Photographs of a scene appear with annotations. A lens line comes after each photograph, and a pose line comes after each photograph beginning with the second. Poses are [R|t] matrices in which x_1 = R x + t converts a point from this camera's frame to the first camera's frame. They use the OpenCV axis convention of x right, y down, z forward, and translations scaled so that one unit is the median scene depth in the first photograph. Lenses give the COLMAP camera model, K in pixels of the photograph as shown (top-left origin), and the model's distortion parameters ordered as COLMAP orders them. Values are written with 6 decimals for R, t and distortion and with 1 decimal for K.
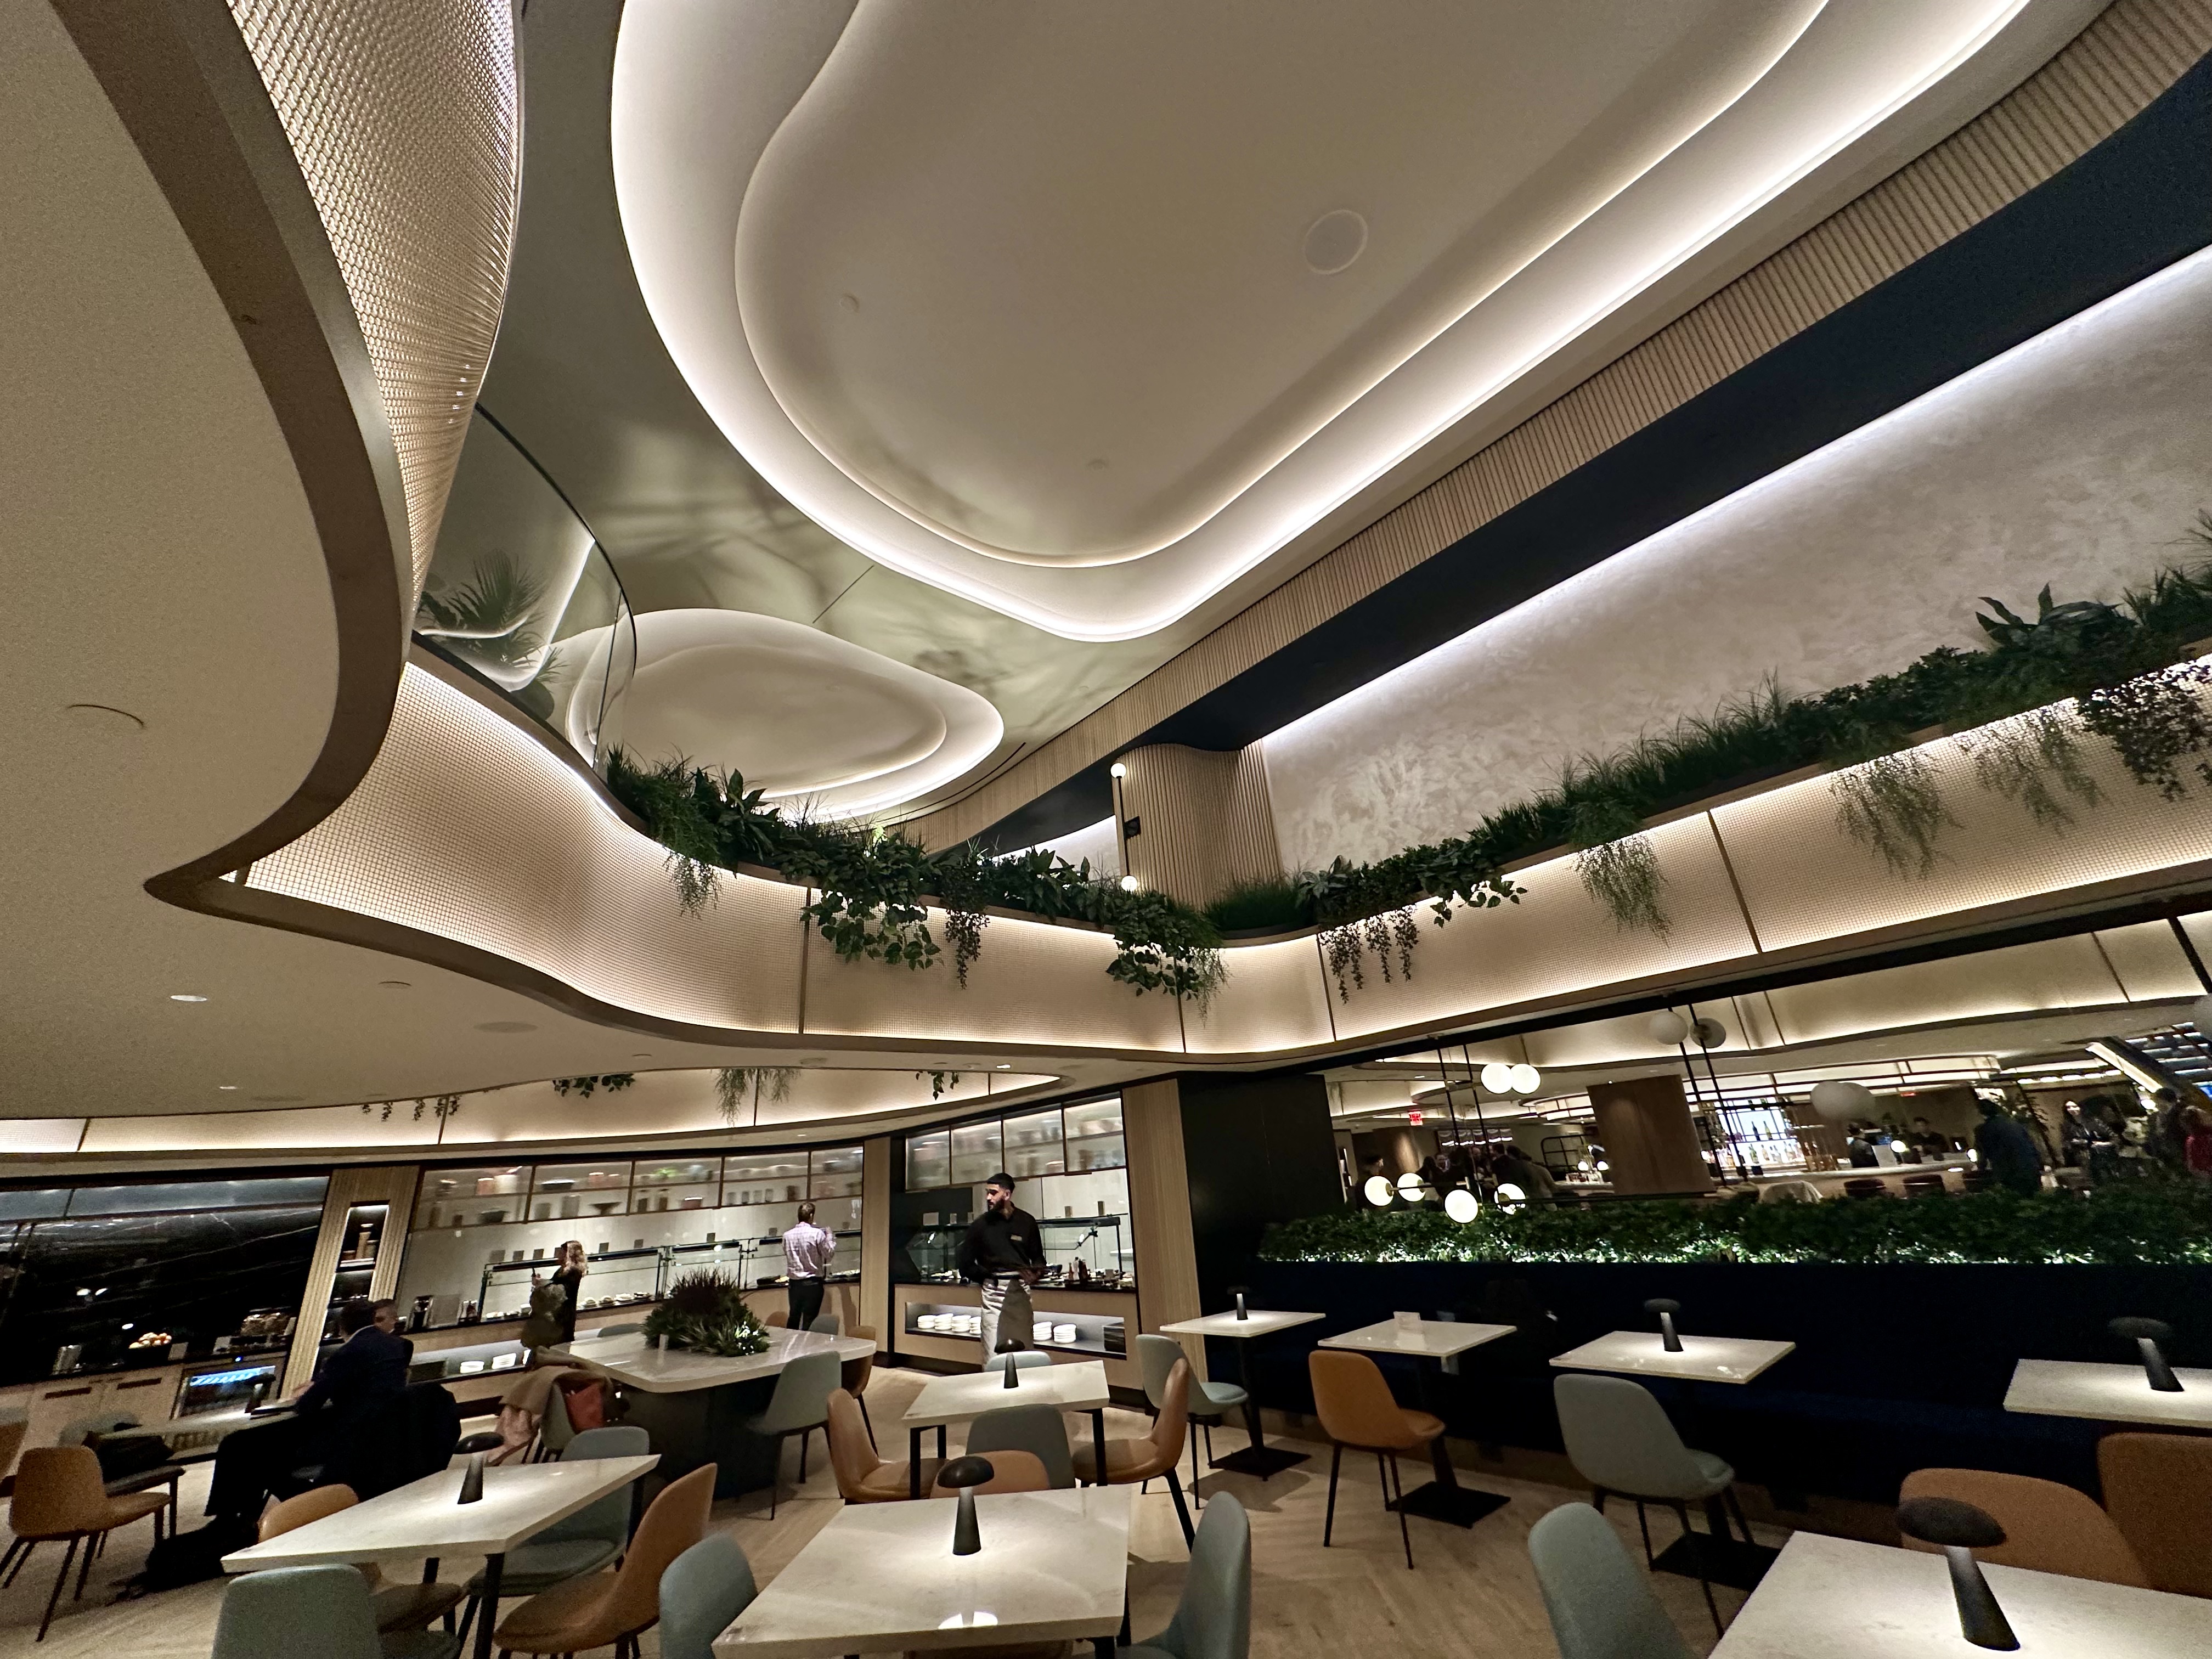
lens RADIAL K [[885.2, 0, 1117.5], [0, 885.2, 833.1], [0, 0, 1]] dist [0.006173, 0.000034]
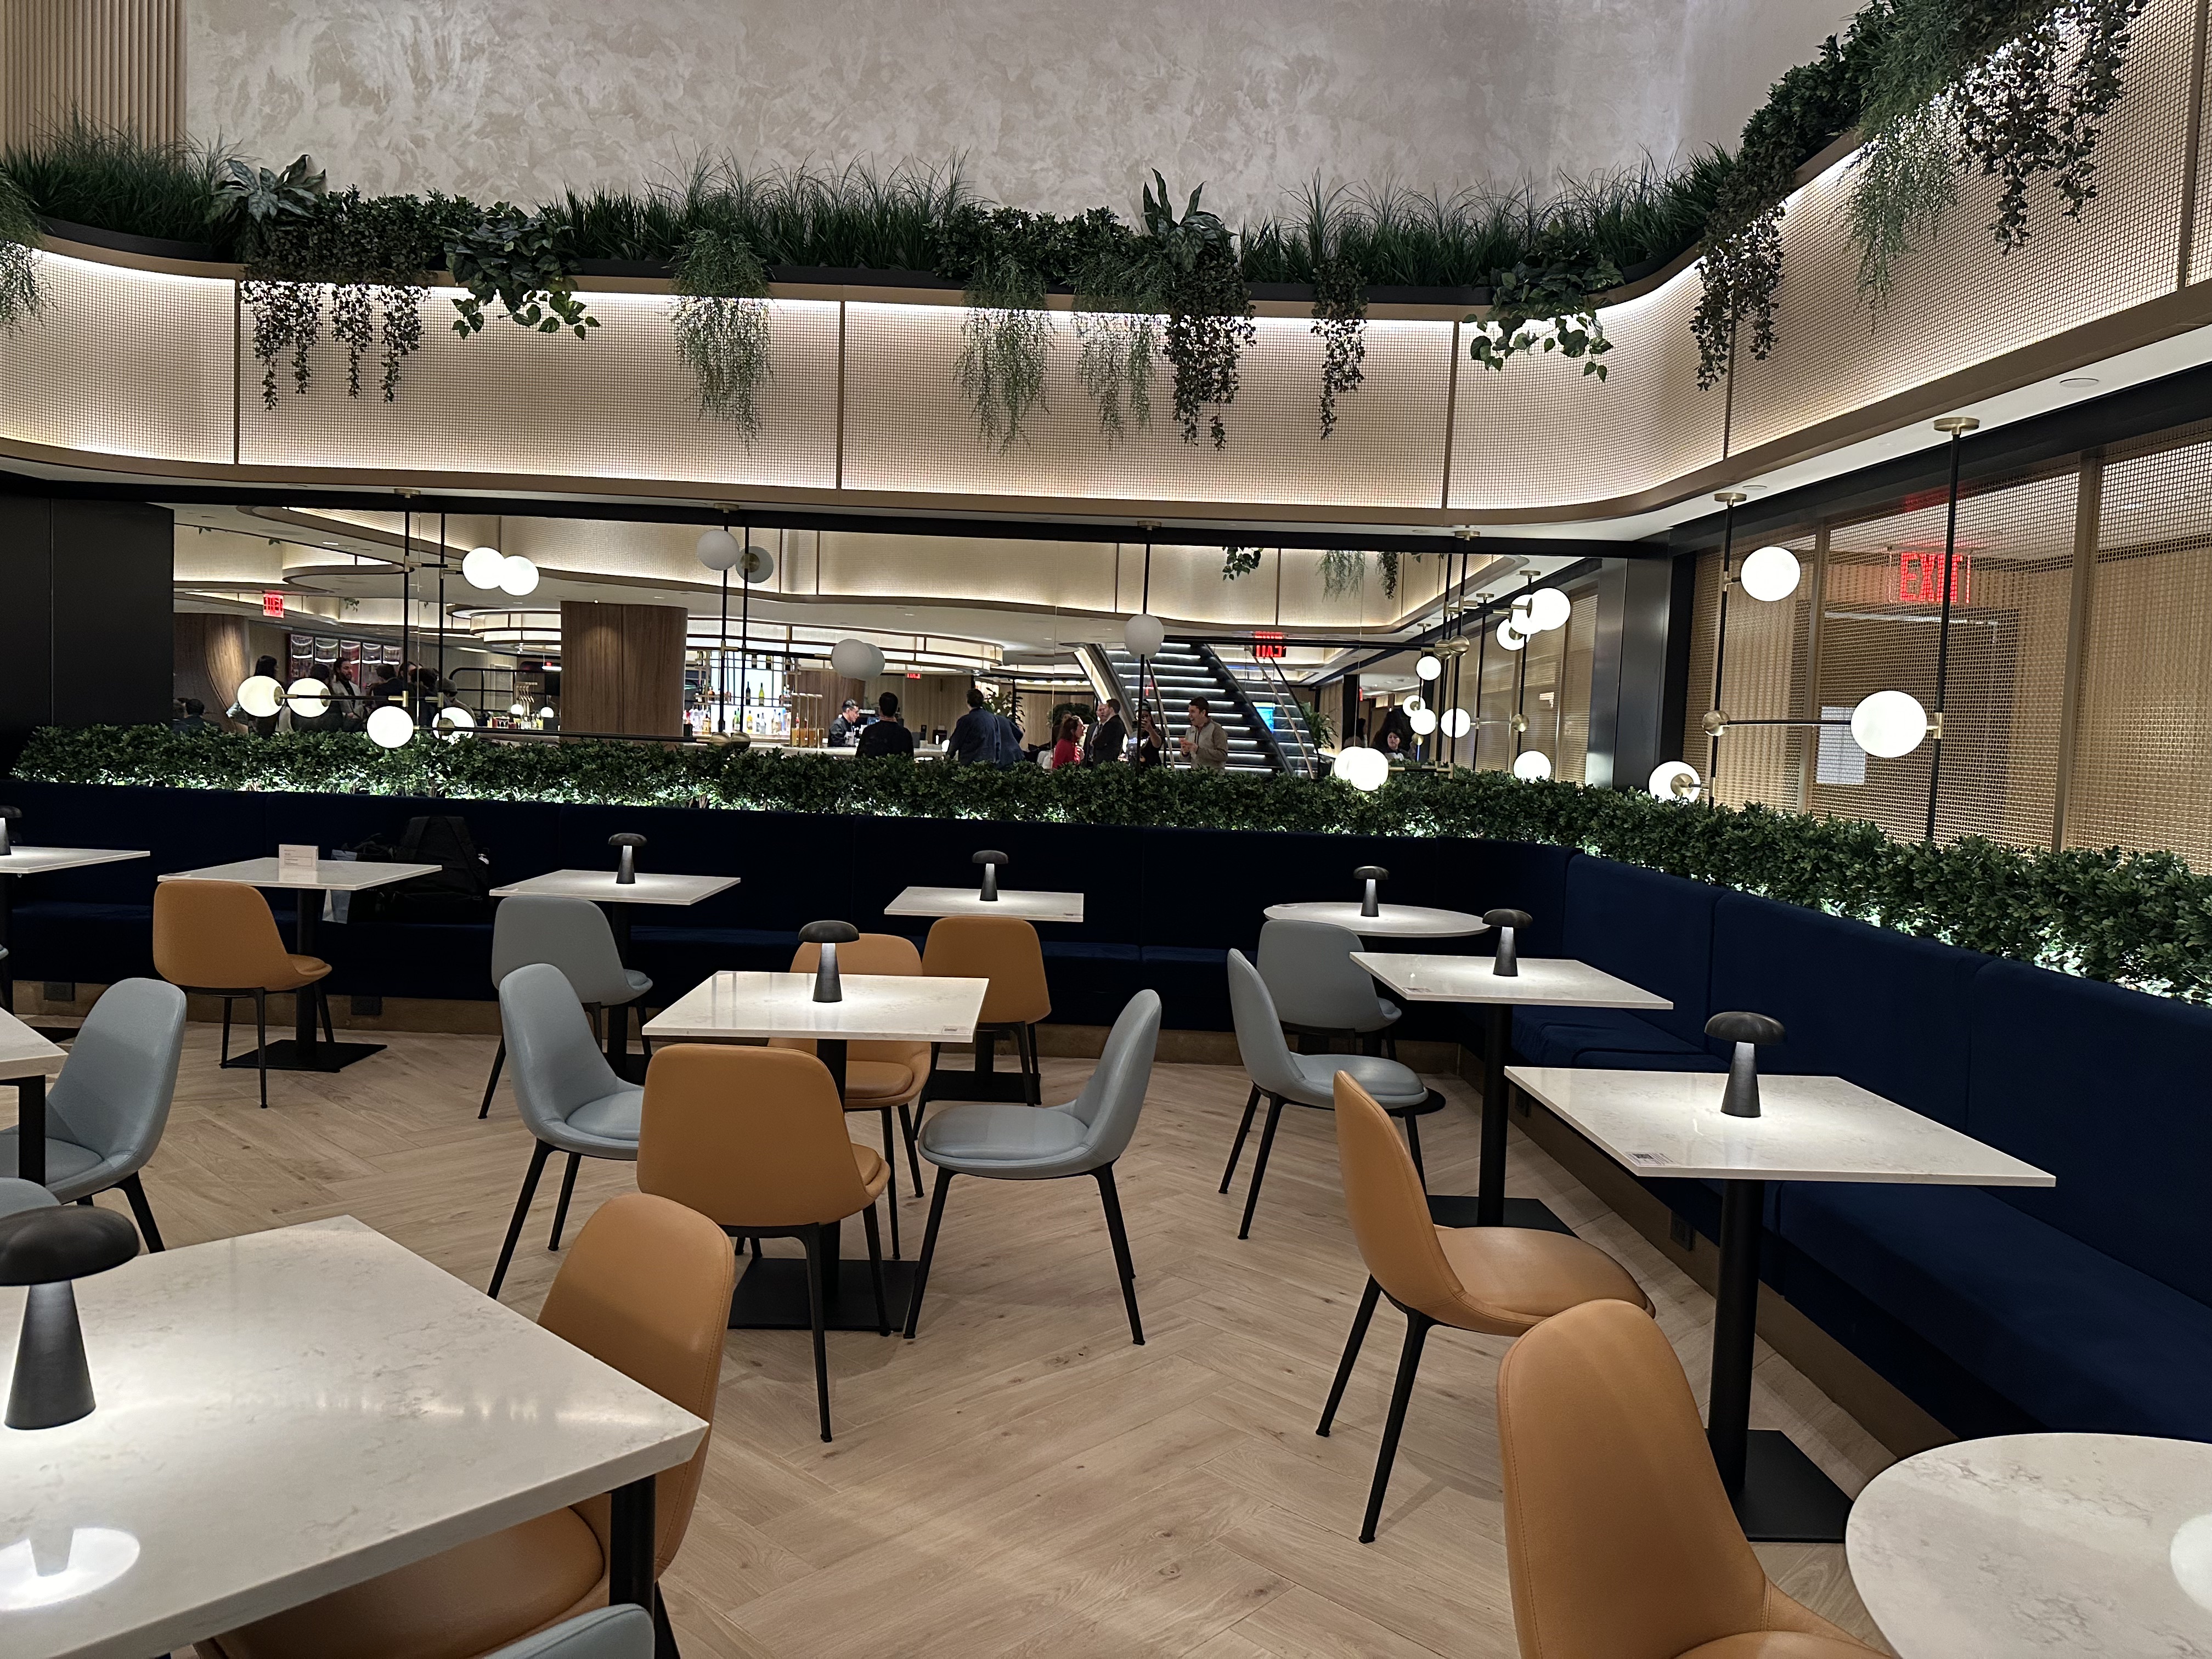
lens RADIAL K [[1587.2, 0, 1108.0], [0, 1587.2, 840.4], [0, 0, 1]] dist [0.009090, -0.026452]
pose [[0.666721, 0.055872, 0.743210, -0.172232], [-0.365190, 0.893767, 0.260415, -0.042568], [-0.649707, -0.445038, 0.616298, -0.205050]]
